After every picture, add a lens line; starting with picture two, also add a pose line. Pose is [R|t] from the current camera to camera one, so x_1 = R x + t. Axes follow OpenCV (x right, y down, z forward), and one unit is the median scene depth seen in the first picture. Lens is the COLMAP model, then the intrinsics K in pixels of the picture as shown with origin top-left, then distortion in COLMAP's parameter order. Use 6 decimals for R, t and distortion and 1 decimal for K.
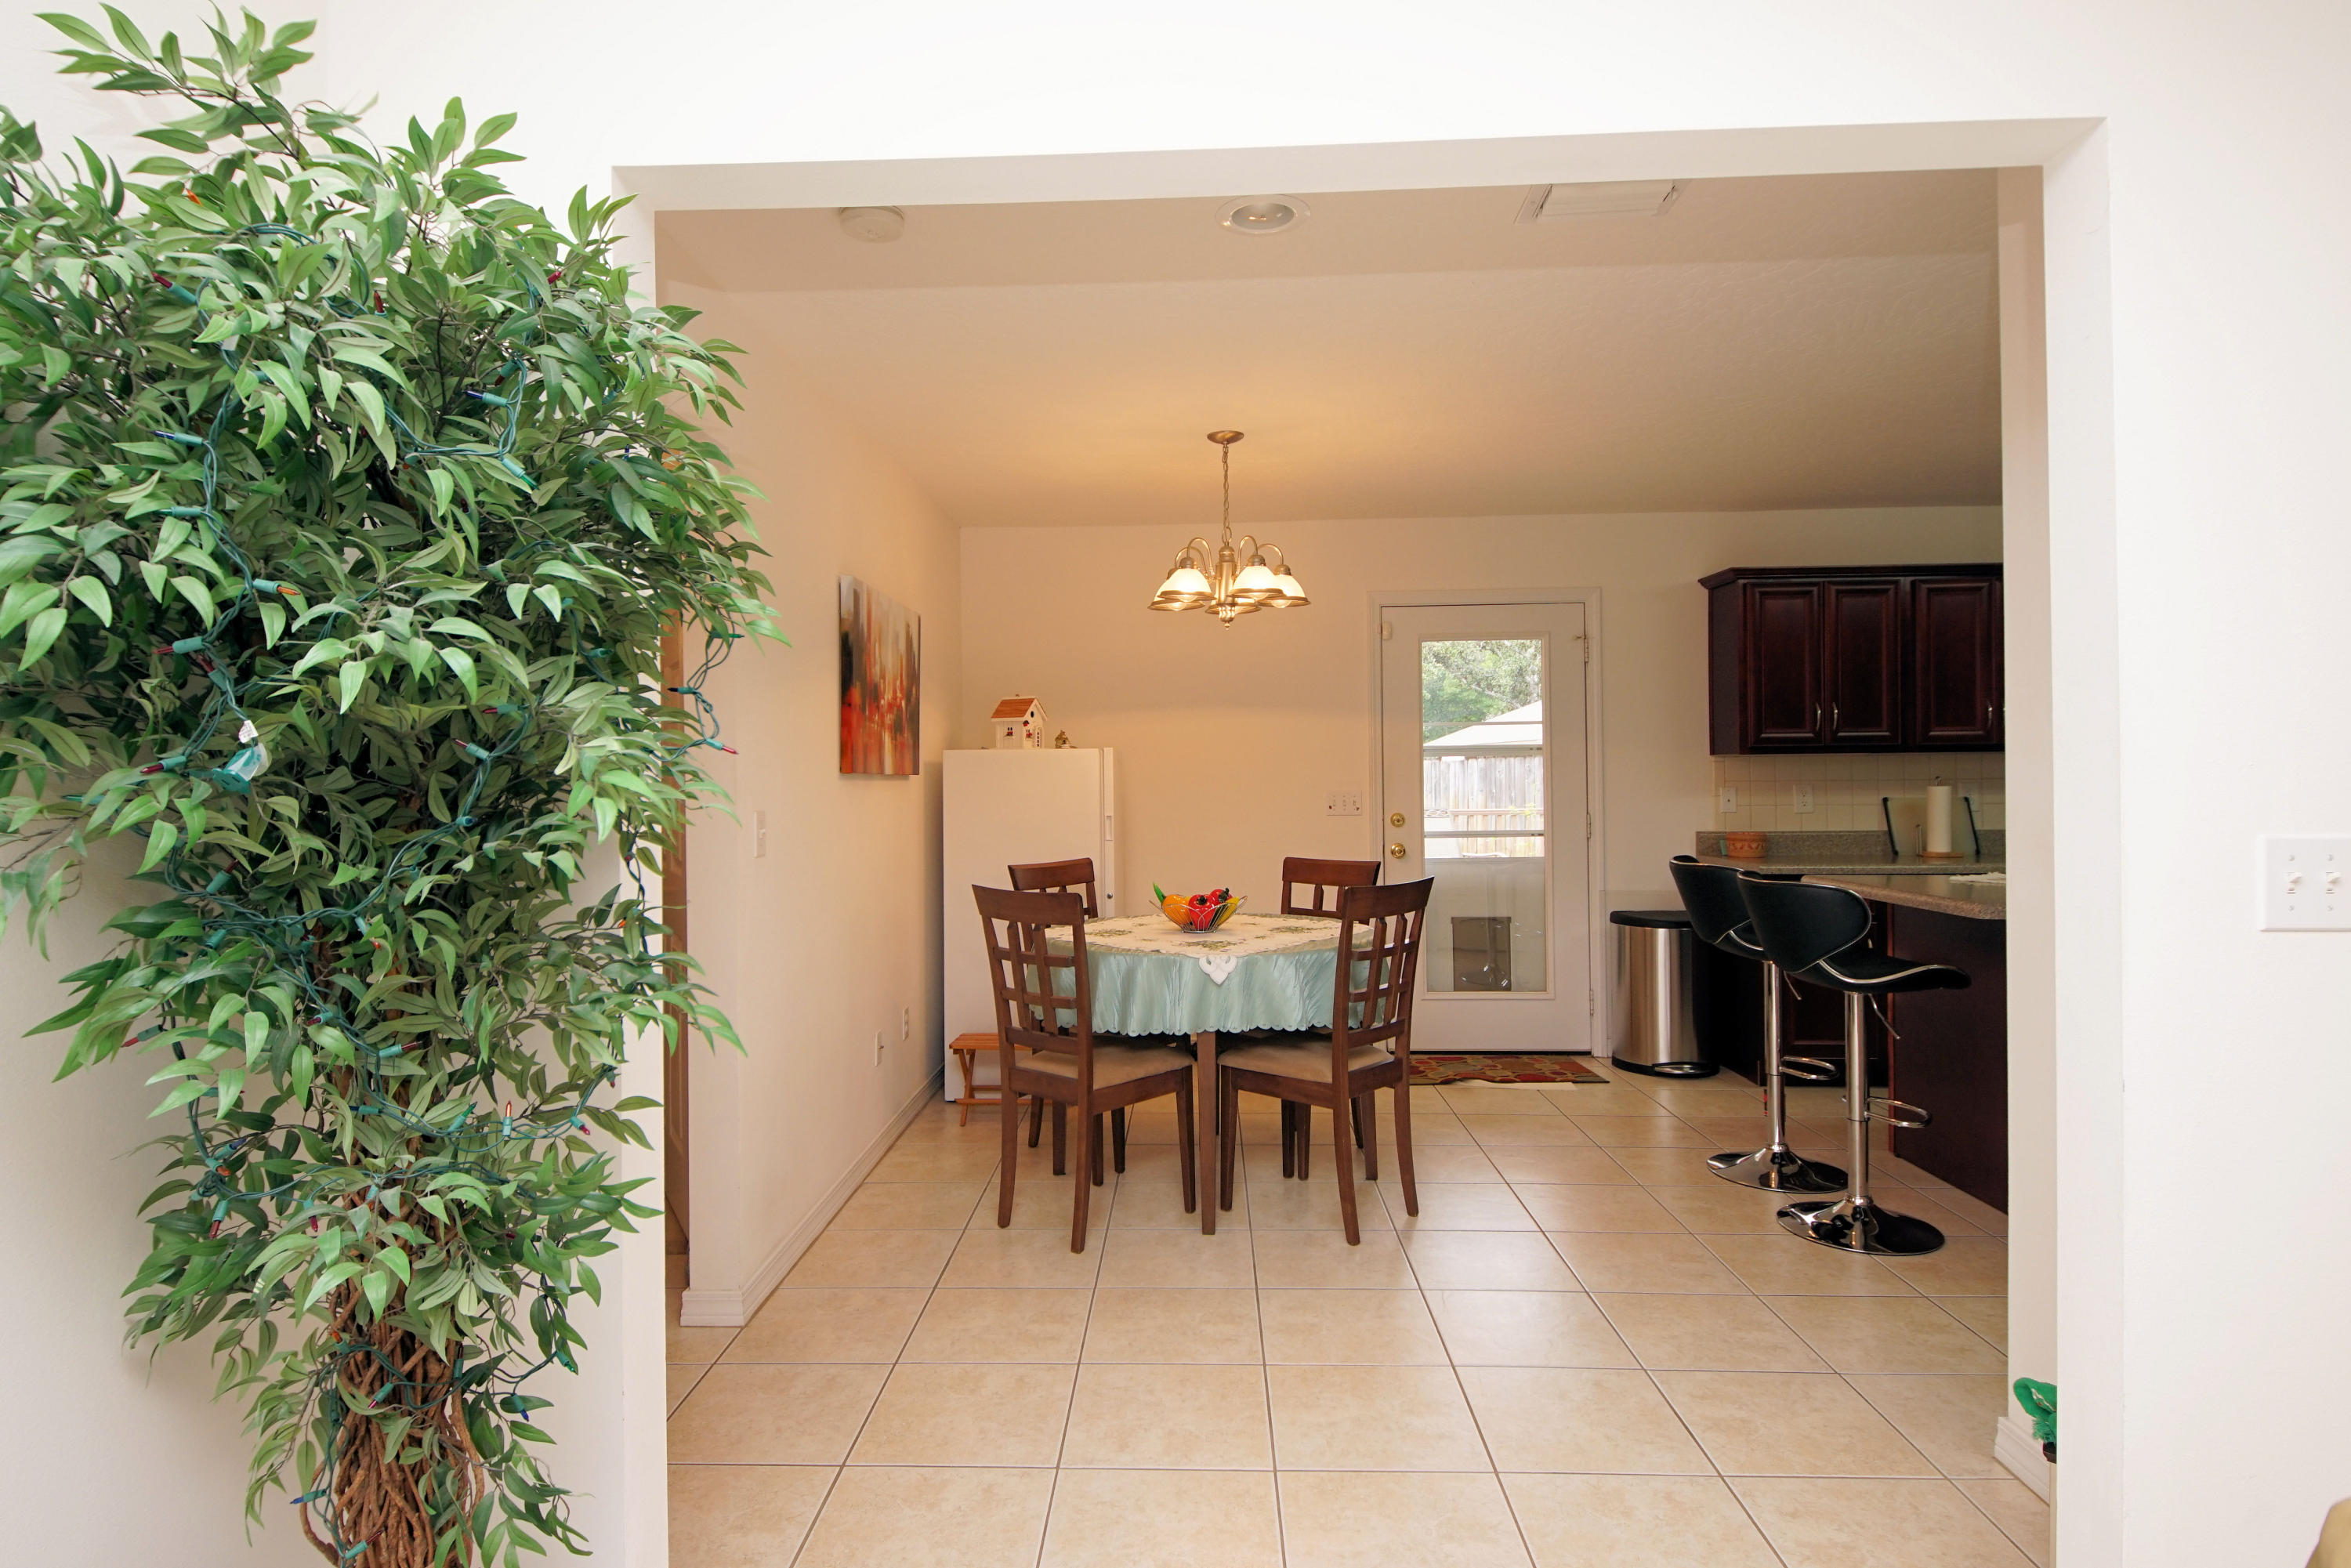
lens RADIAL K [[1259.9, 0, 1146.1], [0, 1259.9, 768.0], [0, 0, 1]] dist [0.039201, -0.035411]
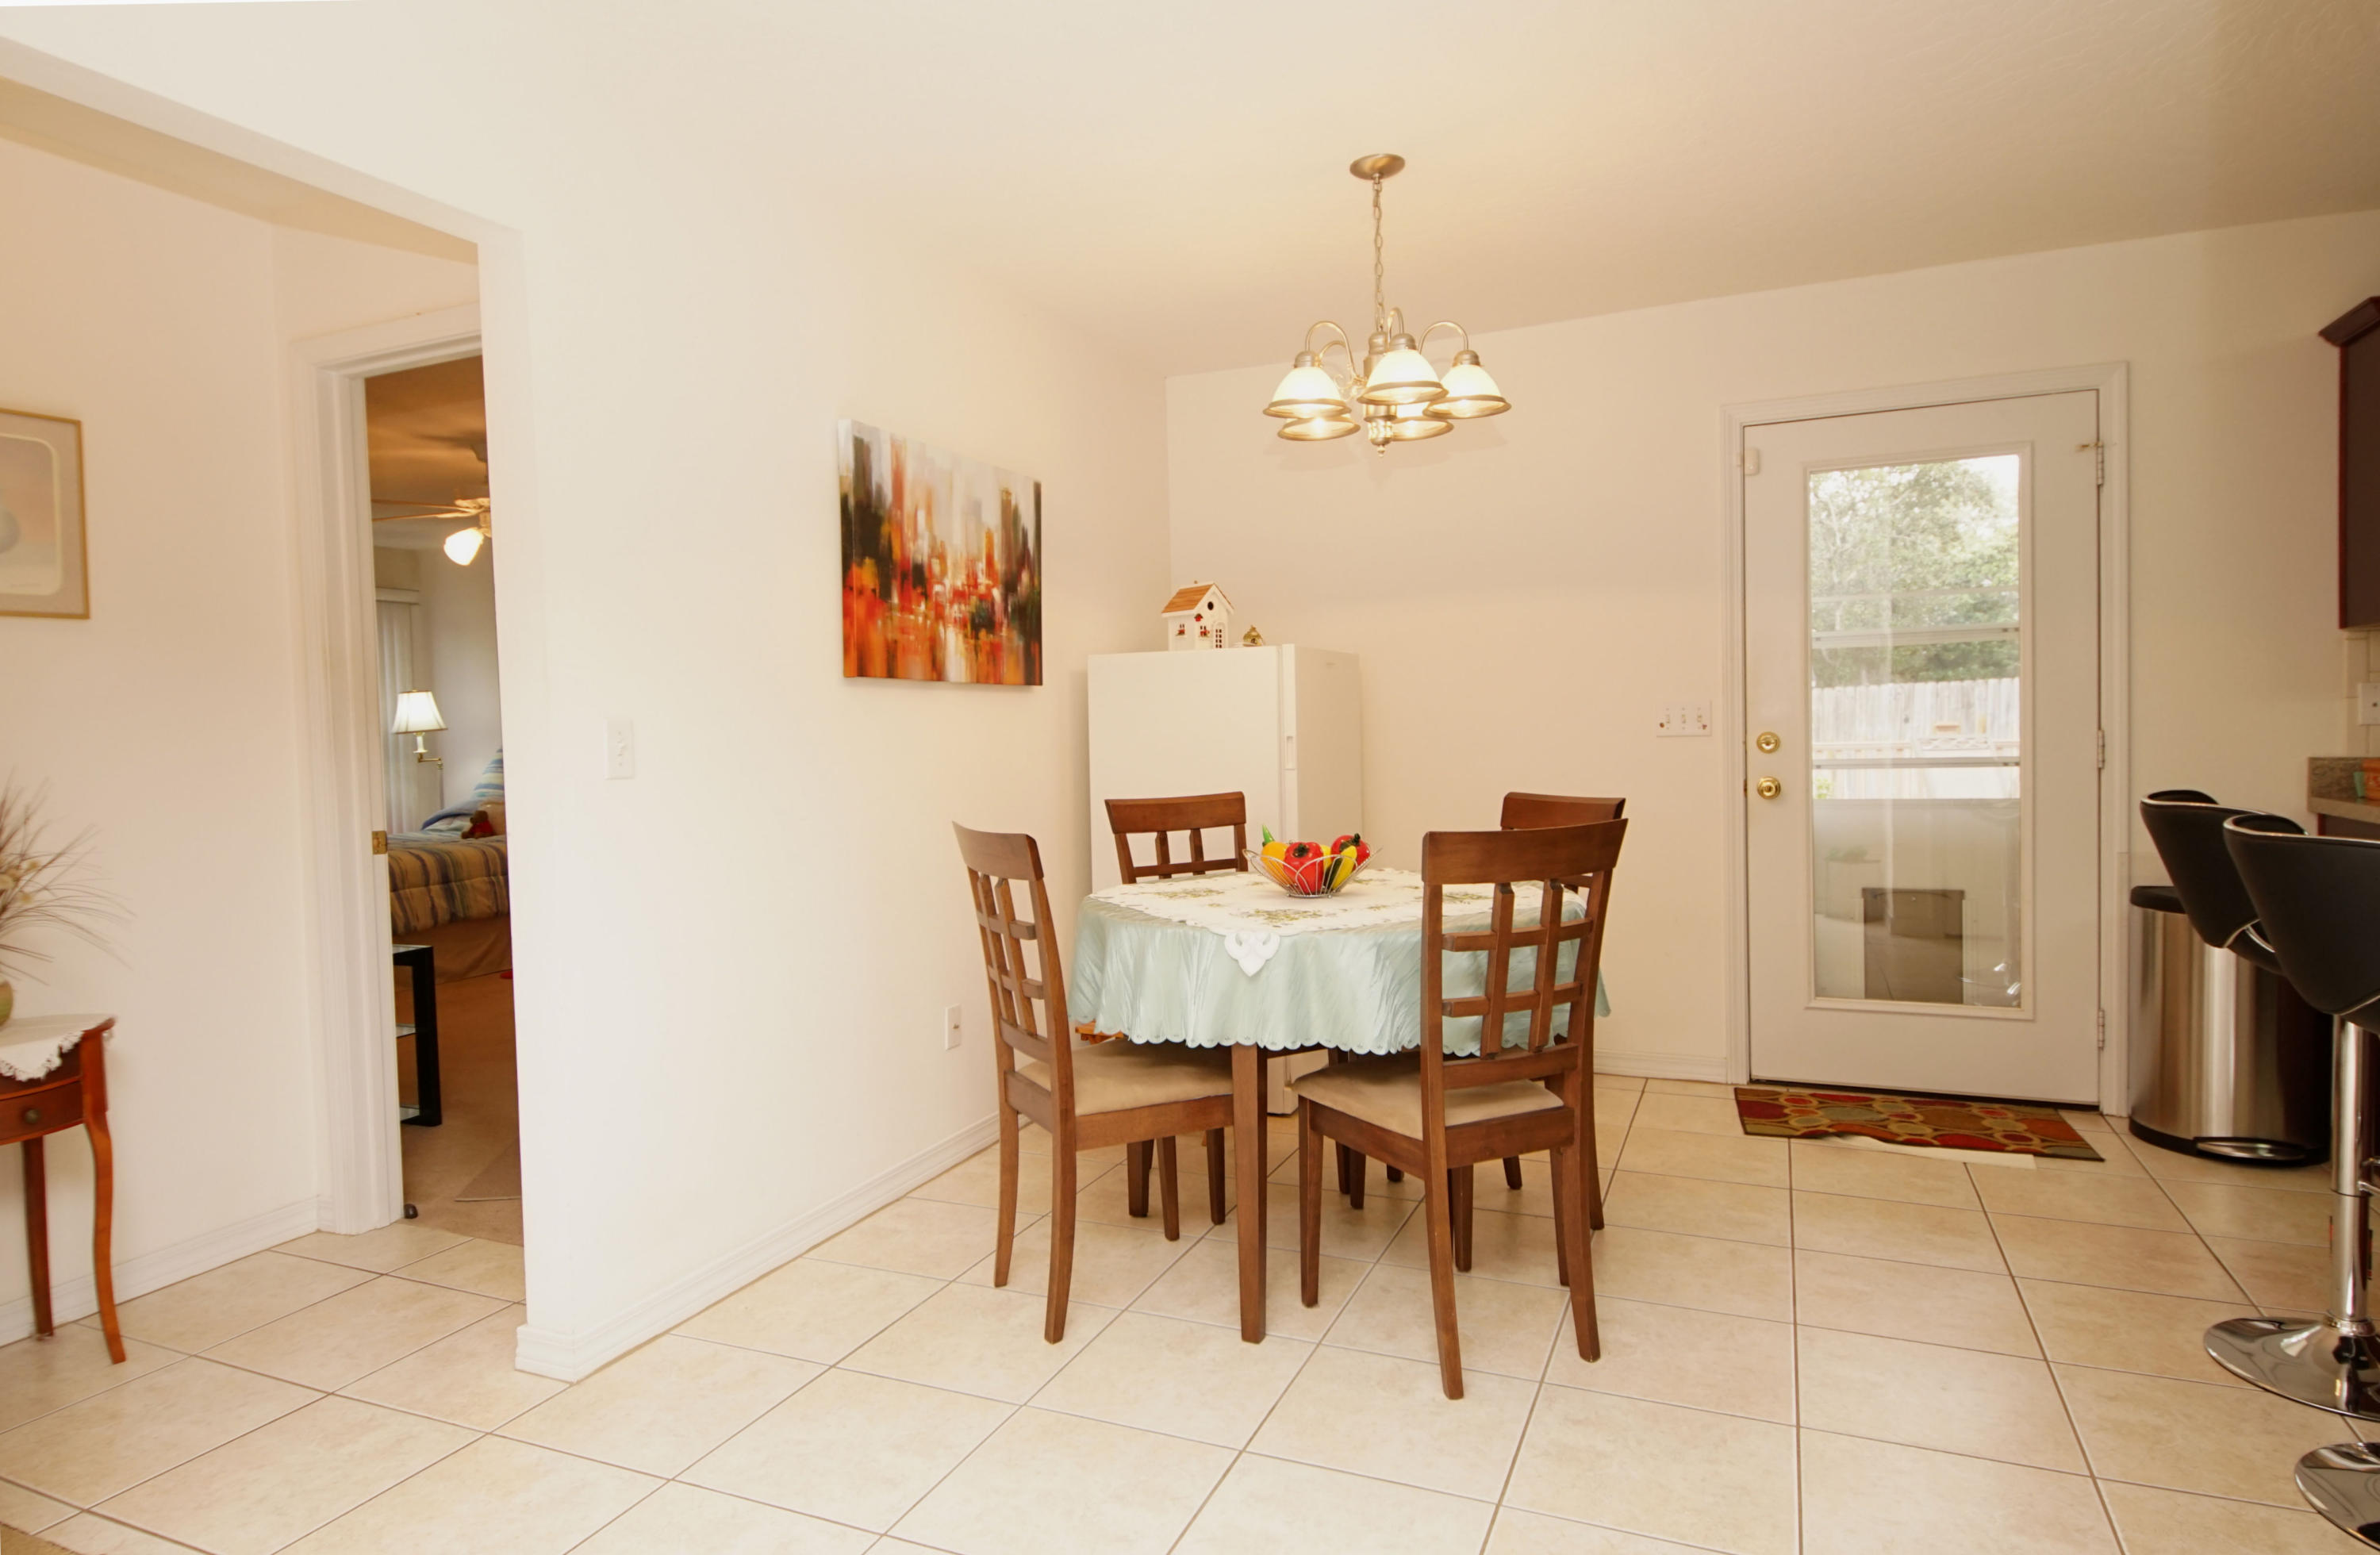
lens RADIAL K [[1370.1, 0, 1154.6], [0, 1370.1, 772.4], [0, 0, 1]] dist [0.030996, -0.031994]
pose [[0.928133, -0.000358, -0.372248, 0.225002], [0.016970, 0.999001, 0.041351, 0.027916], [0.371861, -0.044697, 0.927212, 0.256943]]
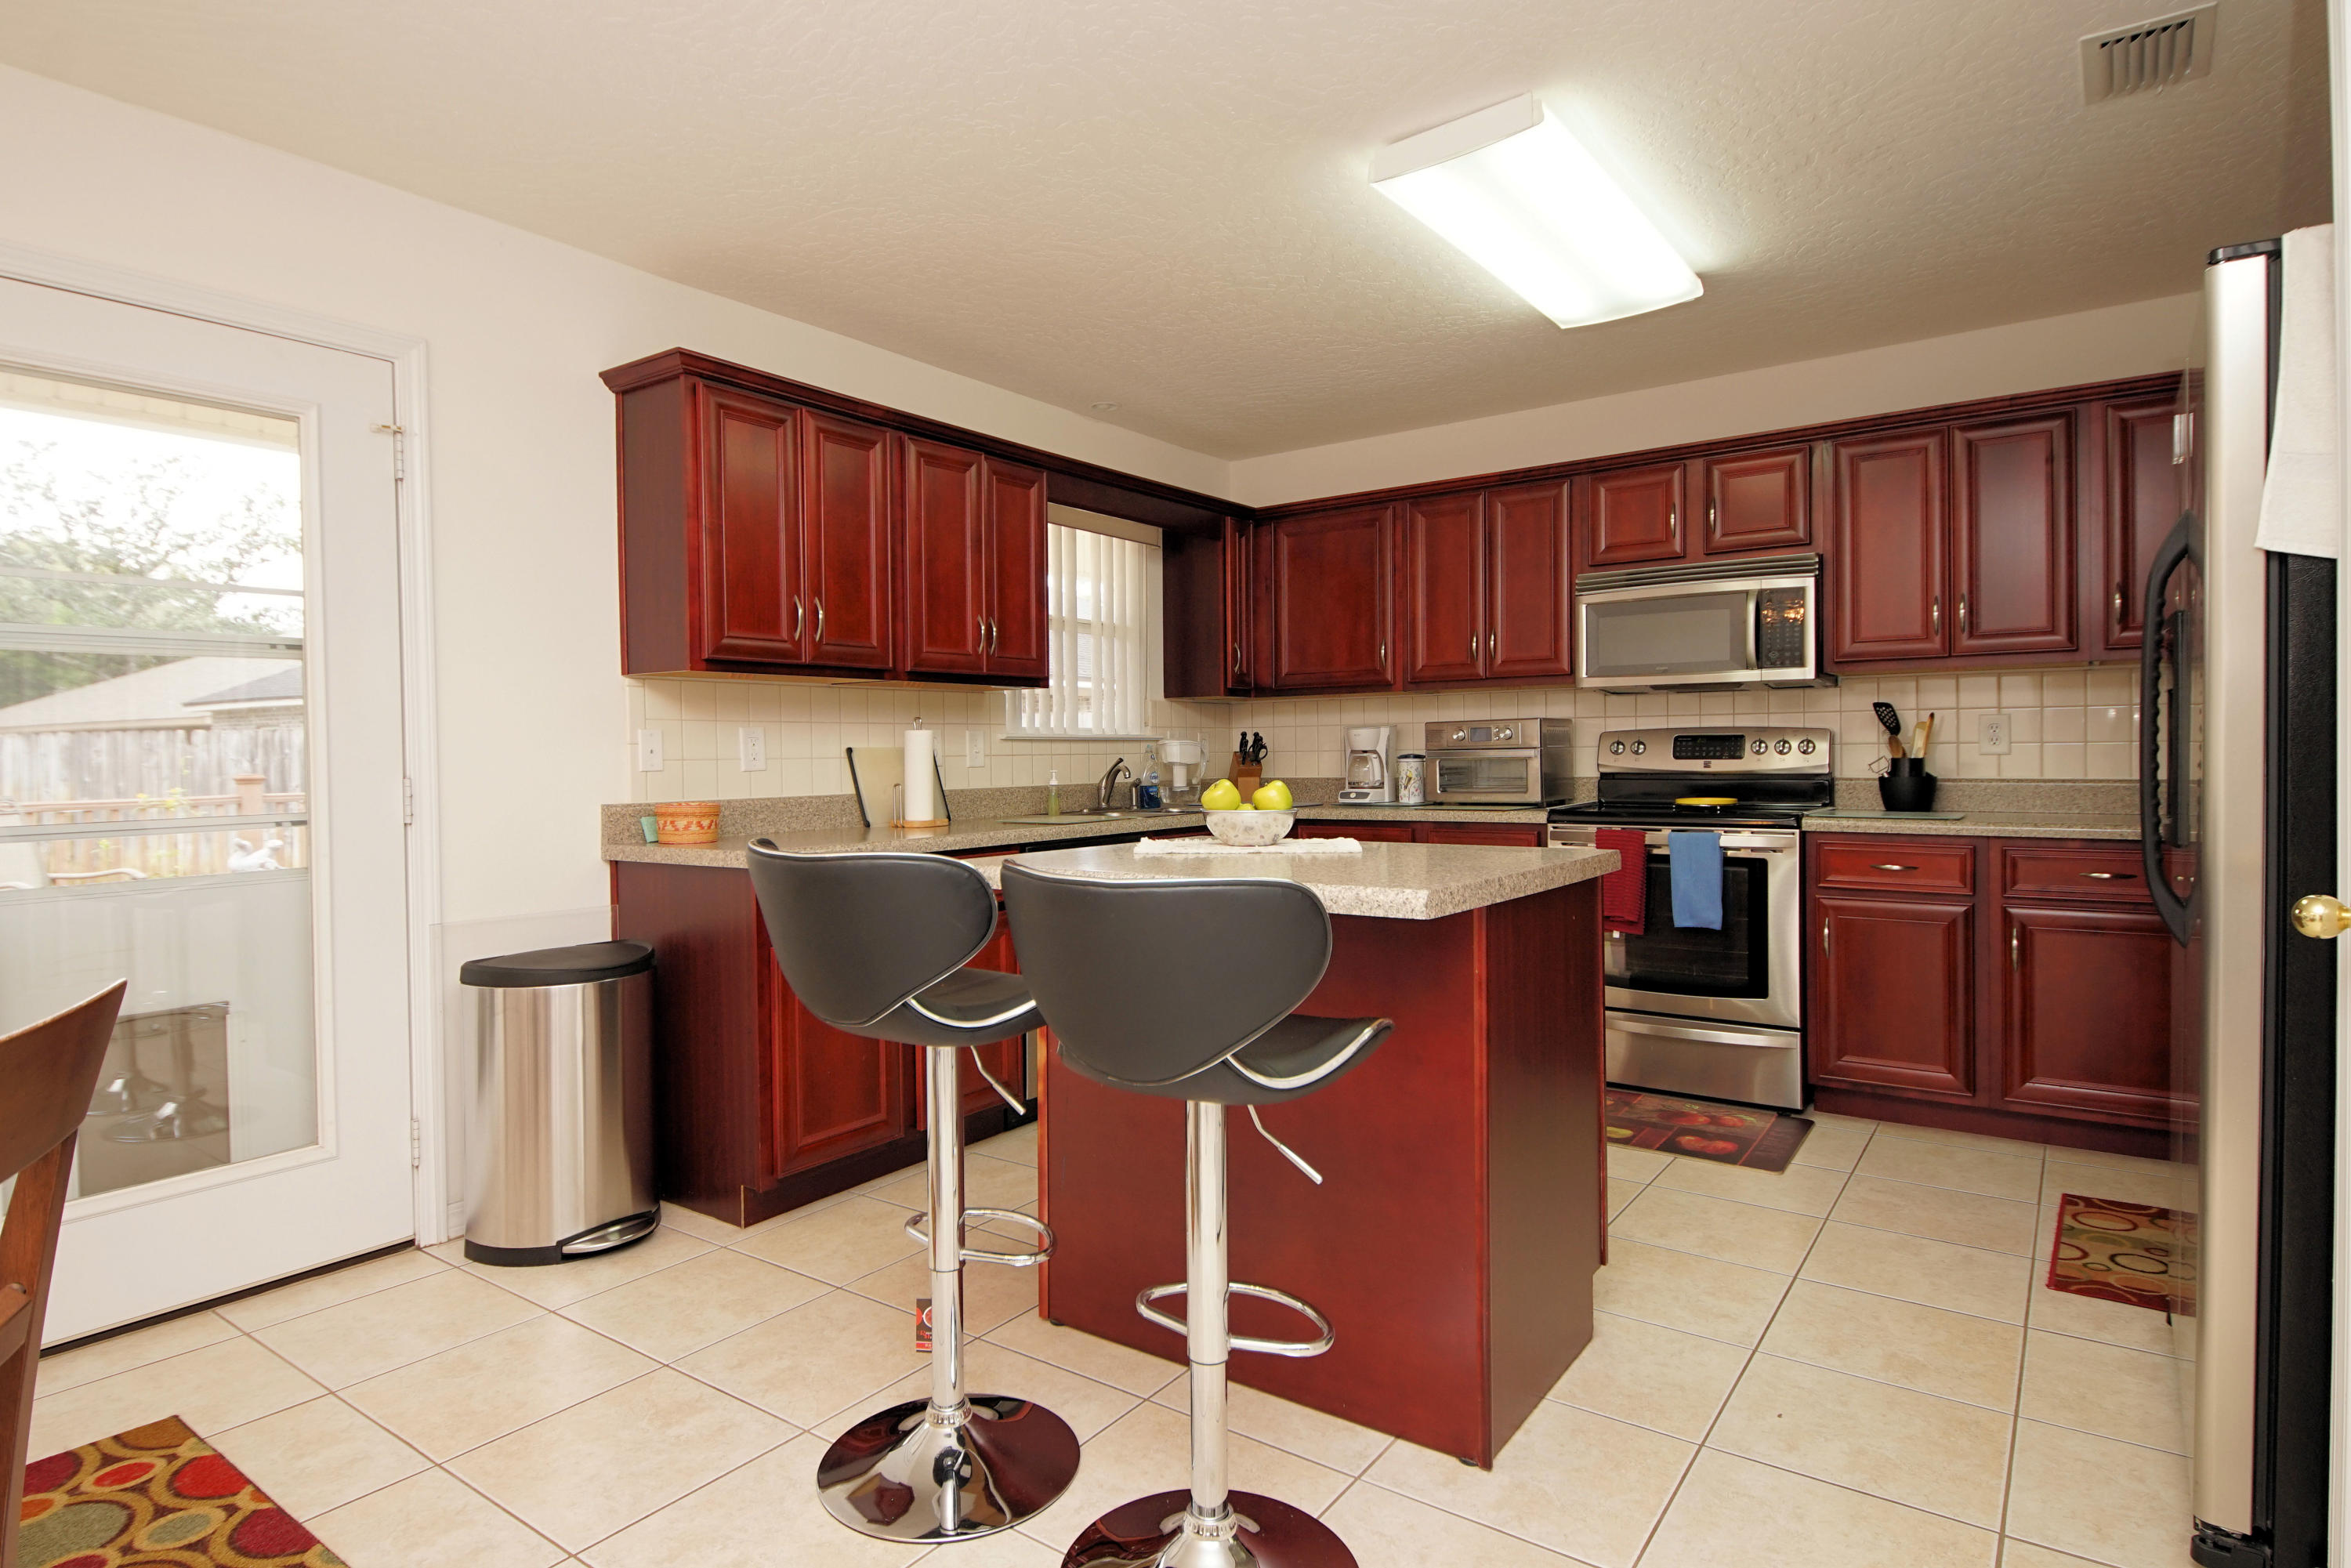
lens RADIAL K [[1259.9, 0, 1146.1], [0, 1259.9, 768.0], [0, 0, 1]] dist [0.039201, -0.035411]
pose [[0.561075, -0.008607, 0.827721, 0.120708], [0.004682, 0.999963, 0.007224, 0.040095], [-0.827752, -0.000177, 0.561094, 0.614521]]
